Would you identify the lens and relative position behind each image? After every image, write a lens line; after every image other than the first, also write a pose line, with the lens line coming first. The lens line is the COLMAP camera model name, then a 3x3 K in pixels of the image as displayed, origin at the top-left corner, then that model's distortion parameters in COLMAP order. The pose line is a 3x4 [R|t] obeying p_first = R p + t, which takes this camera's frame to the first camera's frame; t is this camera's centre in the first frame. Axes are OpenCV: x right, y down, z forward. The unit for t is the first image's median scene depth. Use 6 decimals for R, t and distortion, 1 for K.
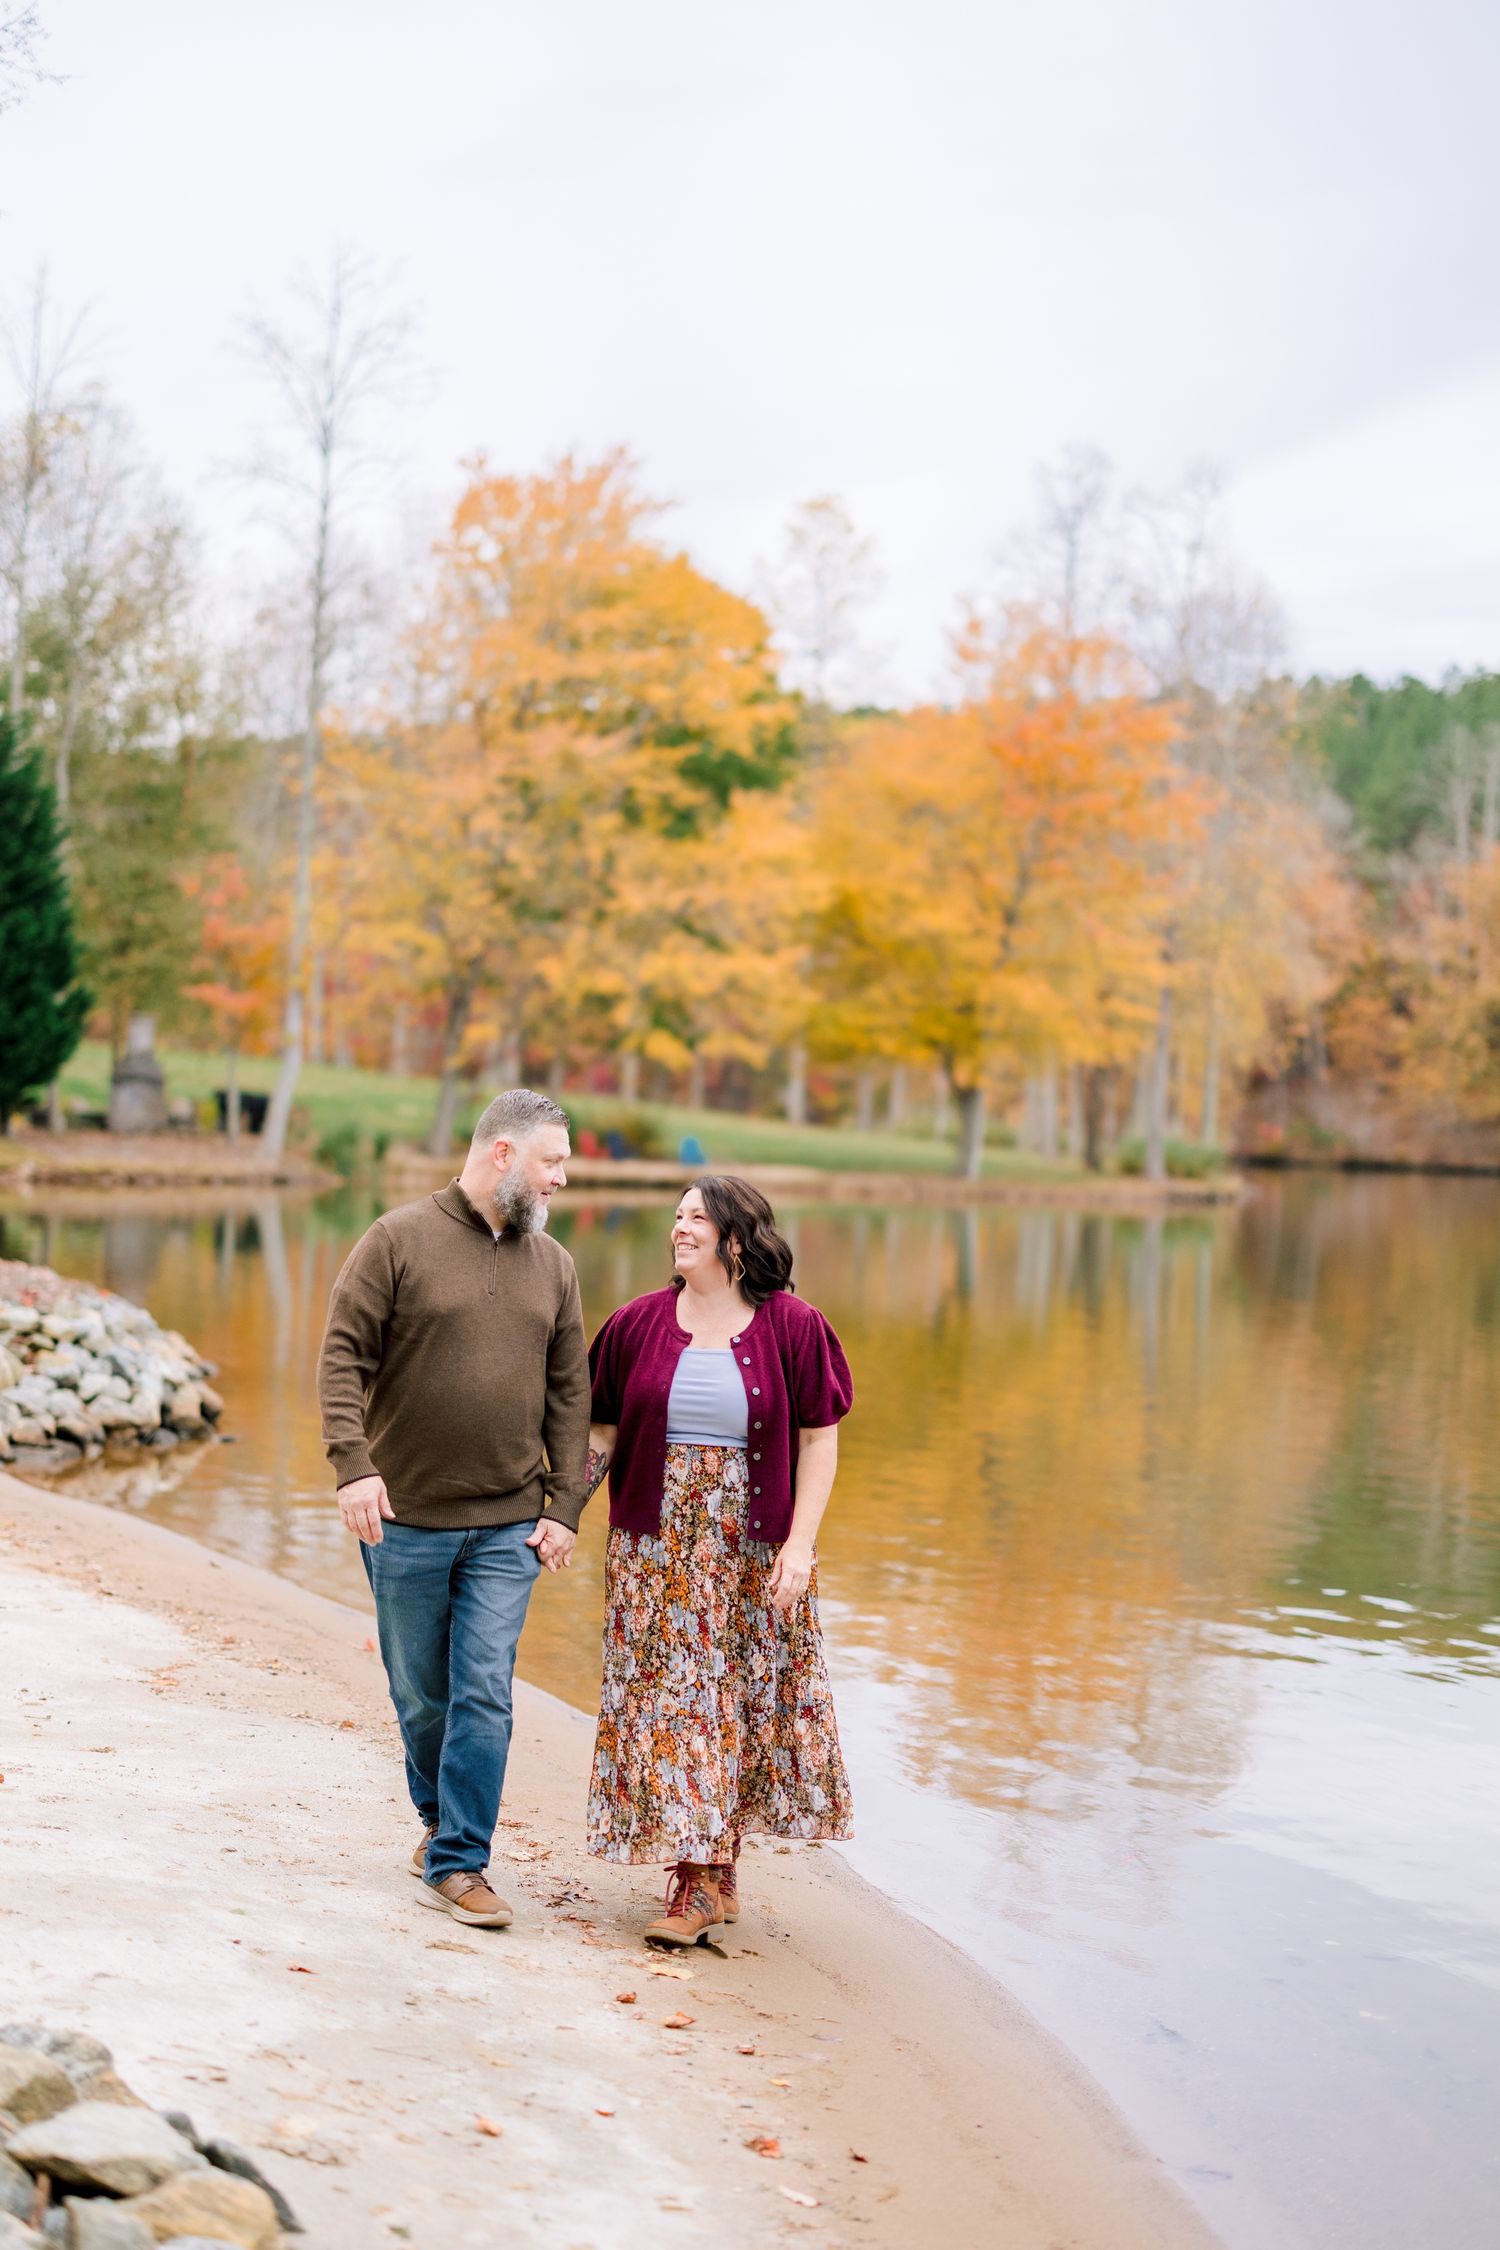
lens RADIAL K [[3385.8, 0, 750.0], [0, 3385.8, 1125.0], [0, 0, 1]] dist [0.015509, 0.047778]
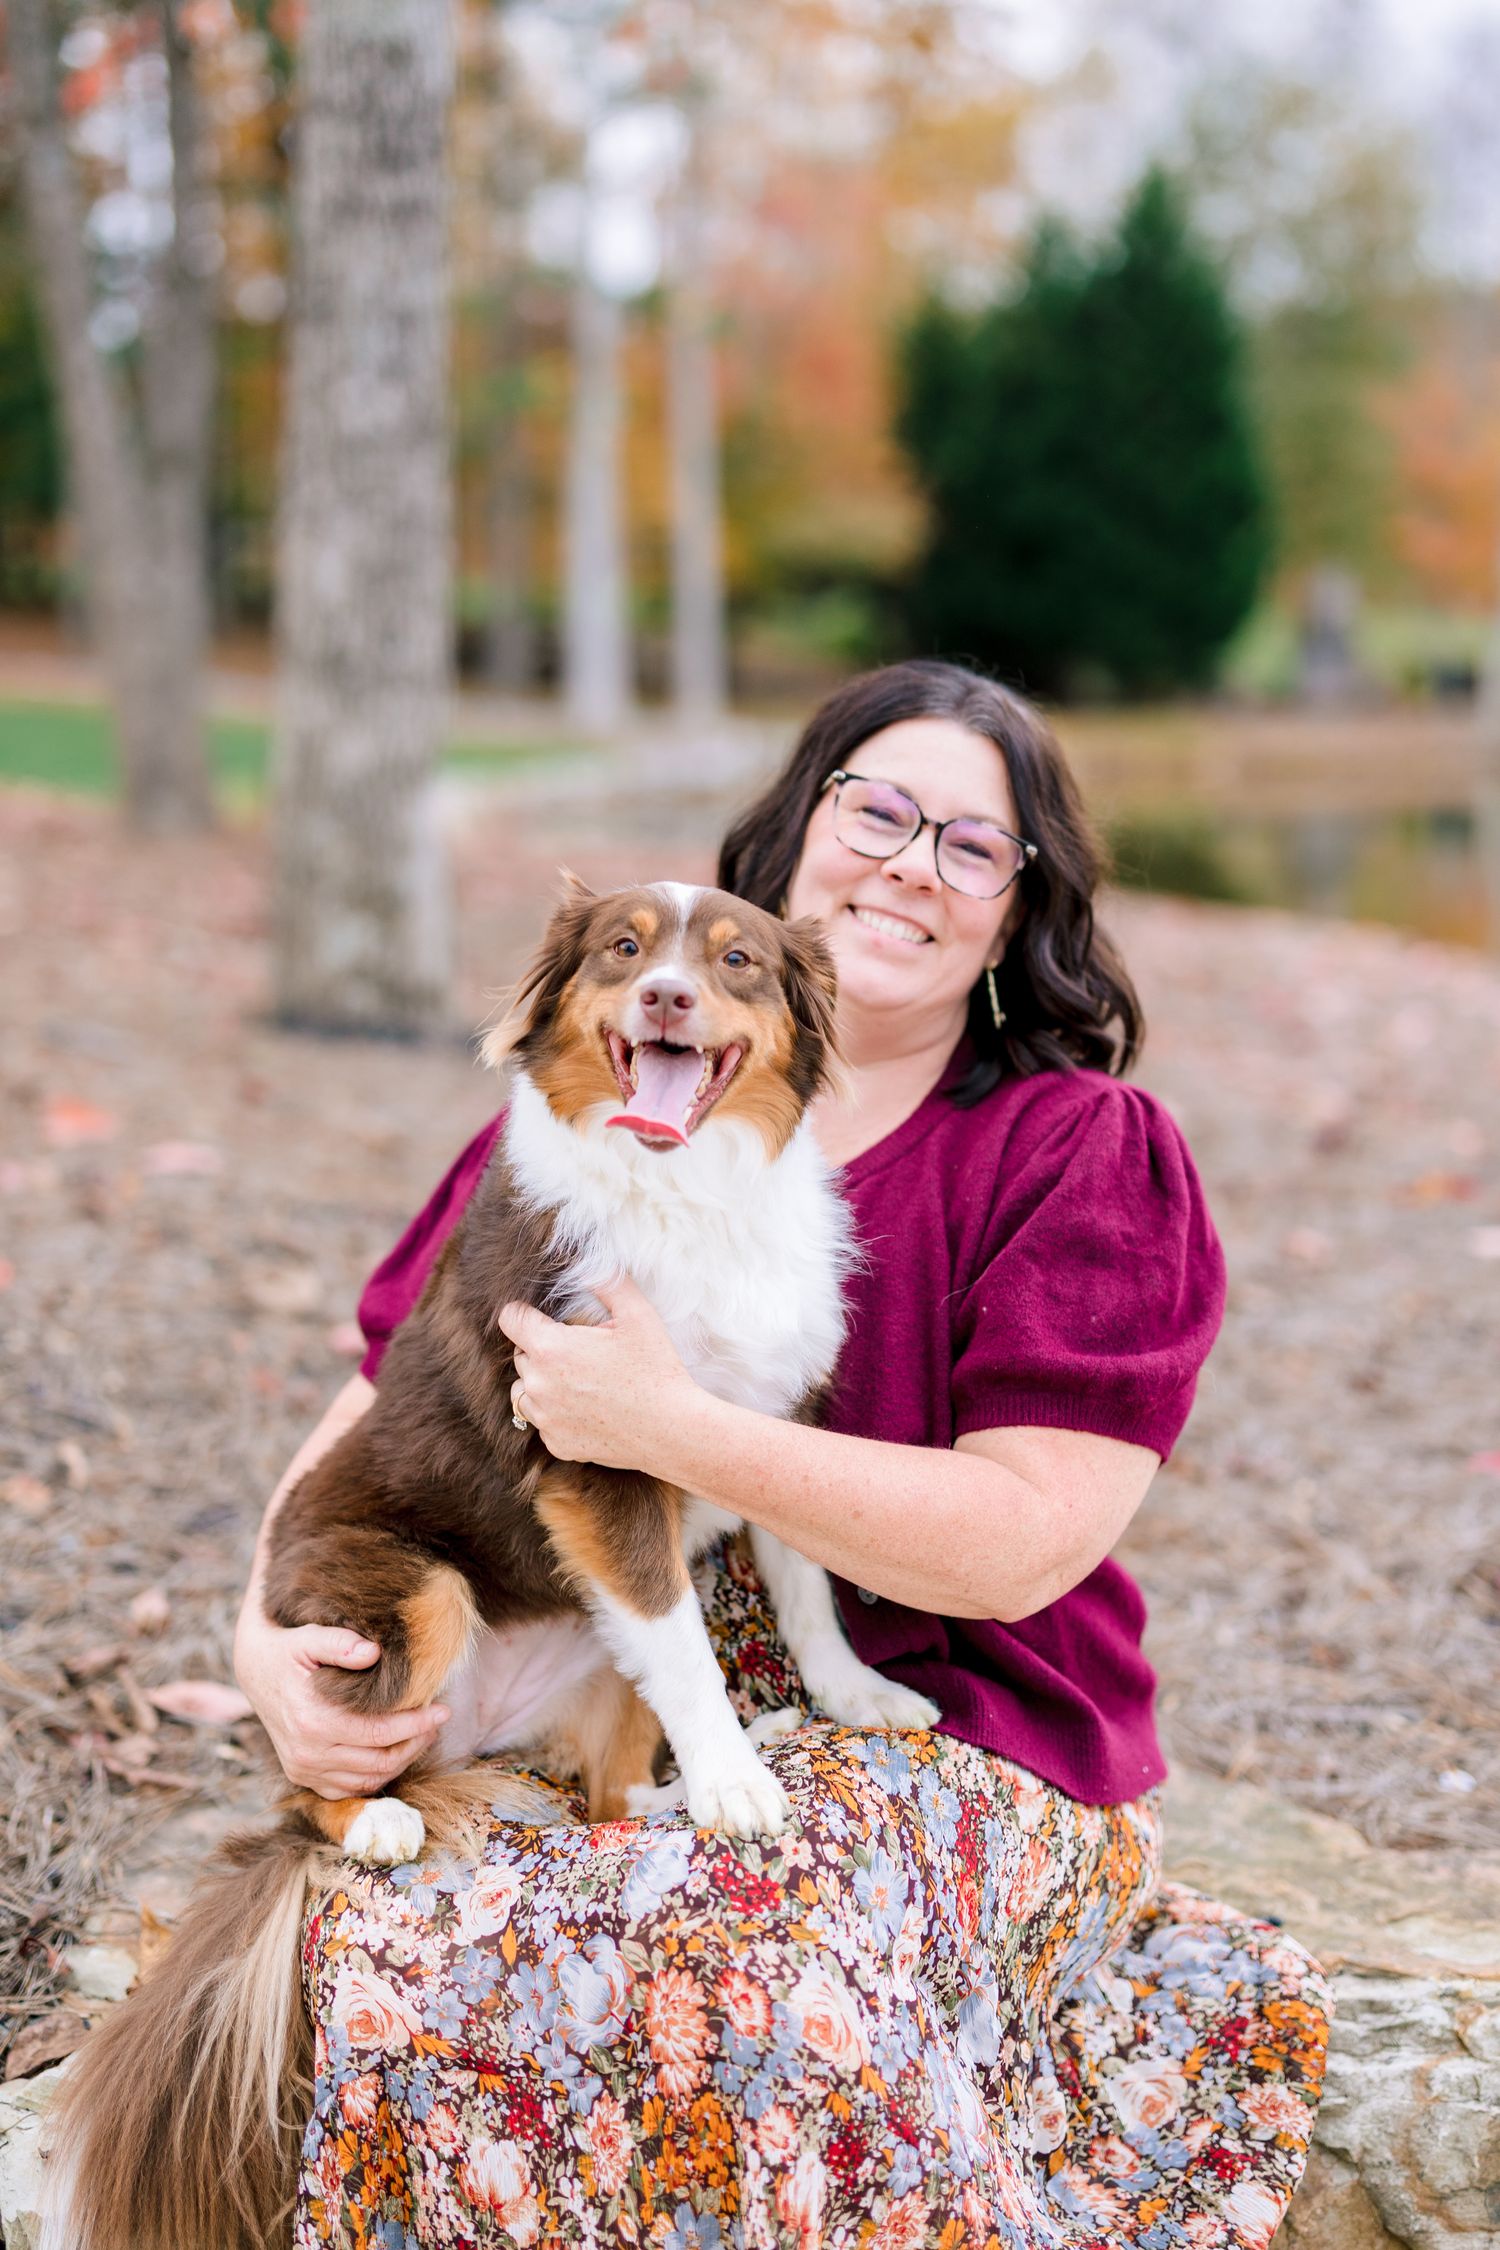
lens RADIAL K [[3385.8, 0, 750.0], [0, 3385.8, 1125.0], [0, 0, 1]] dist [0.015509, 0.047778]
pose [[0.943063, 0.000108, -0.332614, -0.031559], [0.040473, 0.992532, 0.115077, 0.002720], [0.330143, -0.121987, 0.936015, 0.120850]]
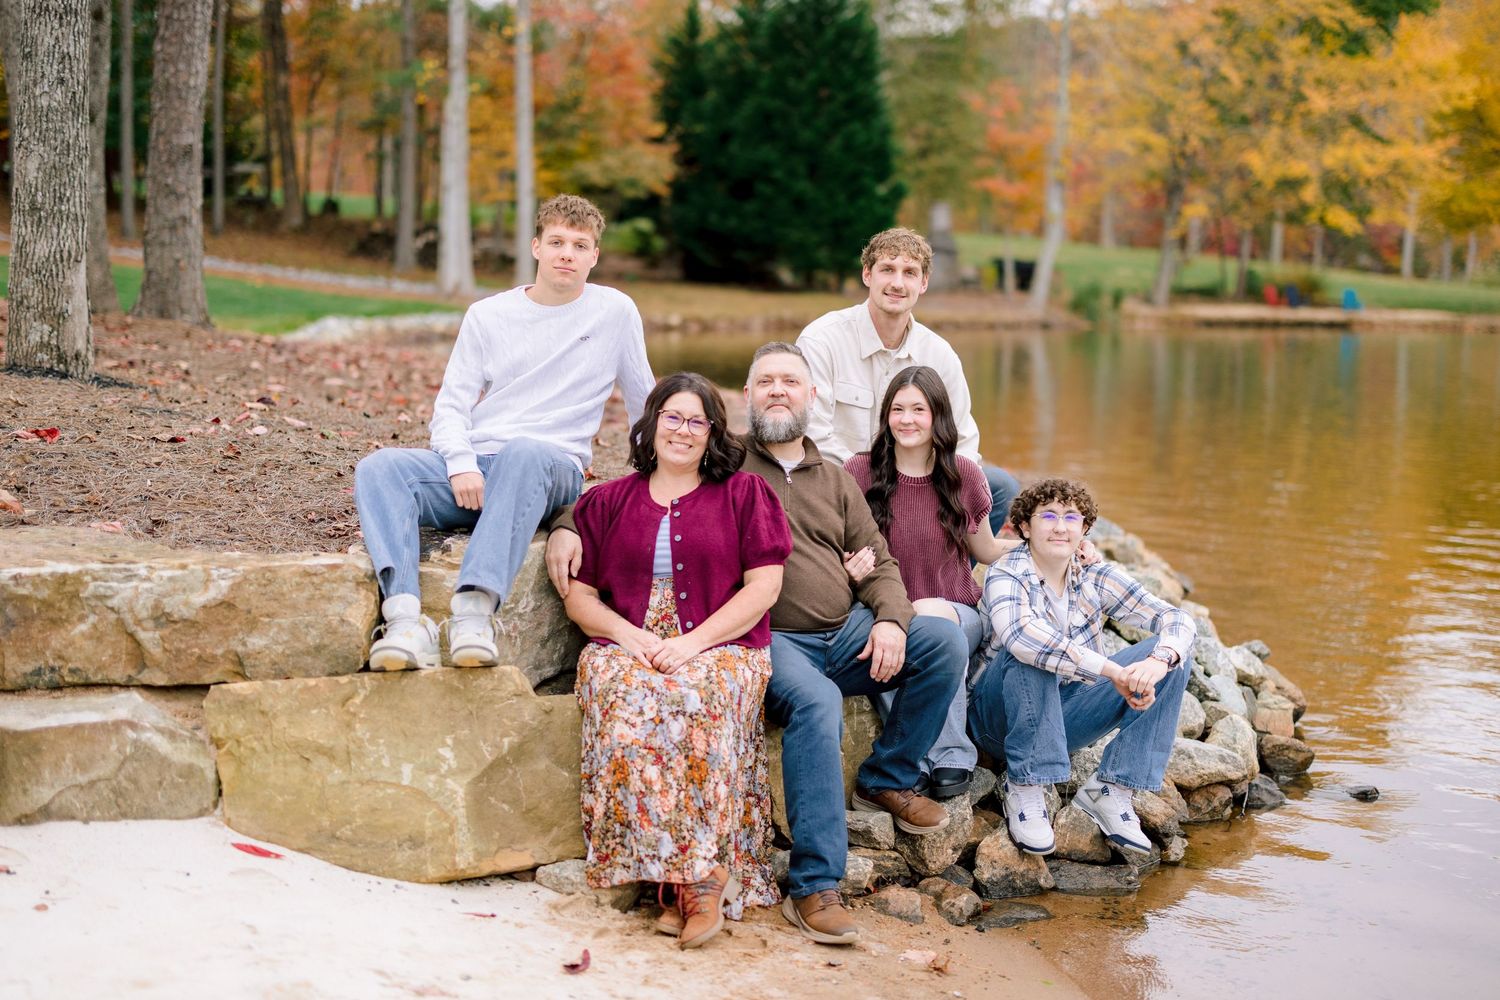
lens RADIAL K [[2257.2, 0, 750.0], [0, 2257.2, 500.0], [0, 0, 1]] dist [0.015509, 0.047778]
pose [[0.968460, 0.009831, -0.248973, -0.027611], [0.013667, 0.995621, 0.092475, 0.001004], [0.248792, -0.092961, 0.964085, 0.103834]]
